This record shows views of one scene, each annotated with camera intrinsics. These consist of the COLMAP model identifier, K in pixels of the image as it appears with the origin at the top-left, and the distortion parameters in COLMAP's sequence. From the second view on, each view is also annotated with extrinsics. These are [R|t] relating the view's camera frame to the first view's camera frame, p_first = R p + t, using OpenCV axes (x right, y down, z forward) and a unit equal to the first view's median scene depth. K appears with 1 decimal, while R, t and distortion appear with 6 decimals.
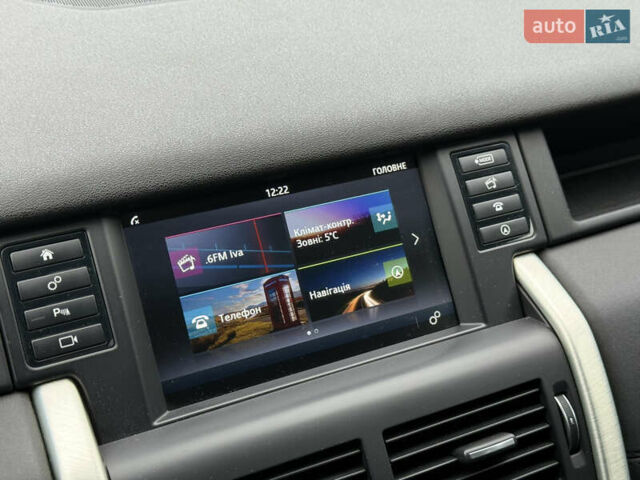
lens RADIAL K [[926.1, 0, 320.0], [0, 926.1, 240.0], [0, 0, 1]] dist [0.215480, -0.617543]
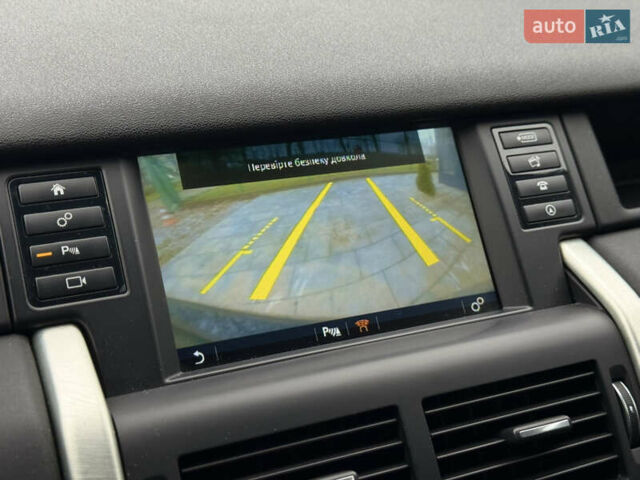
lens RADIAL K [[926.1, 0, 320.0], [0, 926.1, 240.0], [0, 0, 1]] dist [0.215480, -0.617543]
pose [[0.999756, 0.019439, -0.010449, -0.021771], [-0.020783, 0.988557, -0.149407, 0.175081], [0.007426, 0.149587, 0.988721, 0.091426]]
